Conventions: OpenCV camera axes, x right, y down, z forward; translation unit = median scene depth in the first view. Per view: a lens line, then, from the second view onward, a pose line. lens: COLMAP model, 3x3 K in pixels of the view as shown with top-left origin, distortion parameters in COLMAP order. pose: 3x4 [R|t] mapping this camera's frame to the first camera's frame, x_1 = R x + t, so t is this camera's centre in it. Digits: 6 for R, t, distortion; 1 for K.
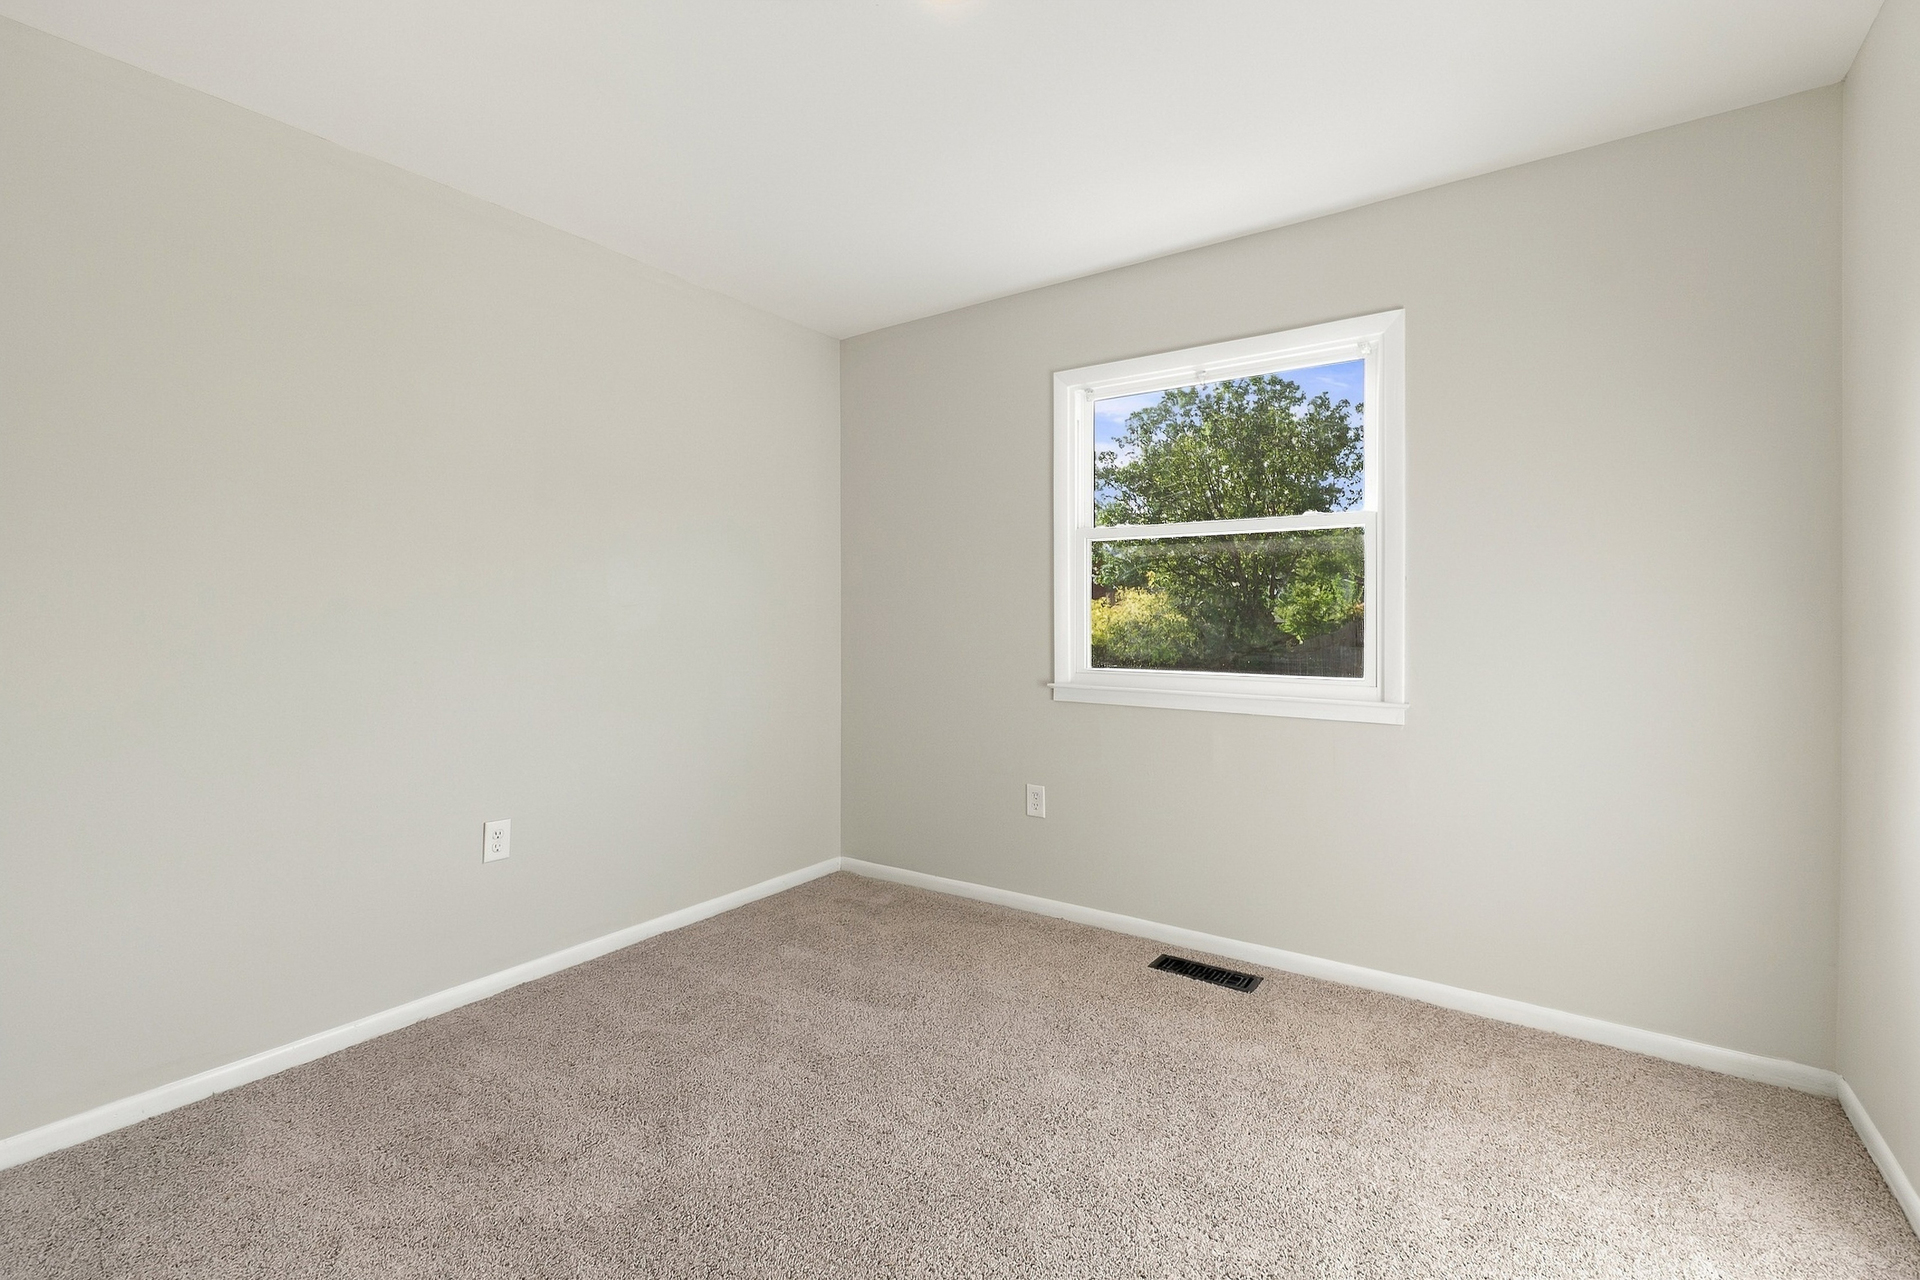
lens RADIAL K [[851.3, 0, 953.0], [0, 851.3, 609.6], [0, 0, 1]] dist [-0.002695, -0.000573]
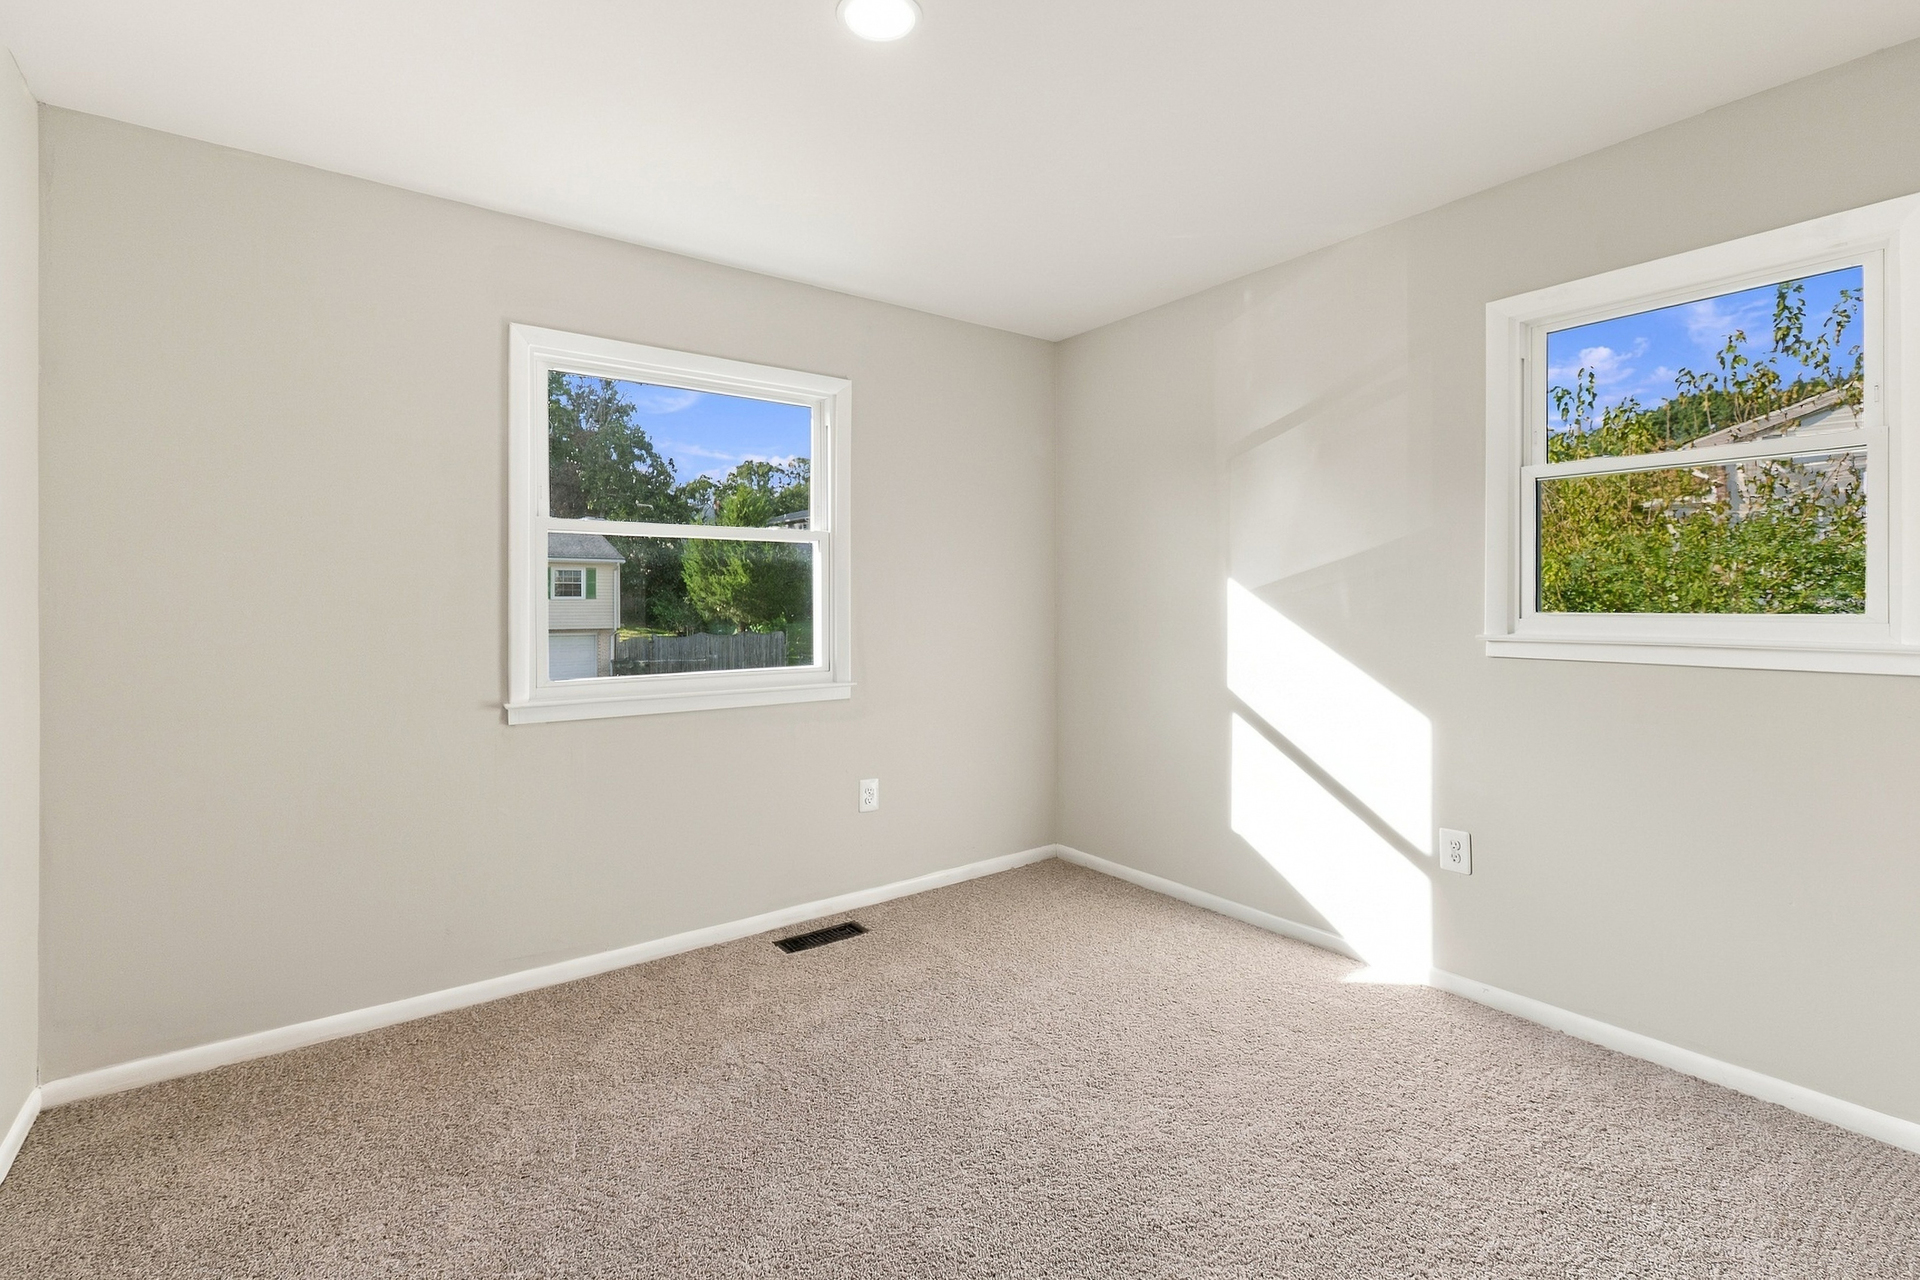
lens RADIAL K [[851.3, 0, 953.0], [0, 851.3, 609.6], [0, 0, 1]] dist [-0.002695, -0.000573]
pose [[0.311530, 0.000792, 0.950236, -0.633547], [0.003271, 0.999993, -0.001906, 0.000515], [-0.950231, 0.003702, 0.311525, 0.432032]]
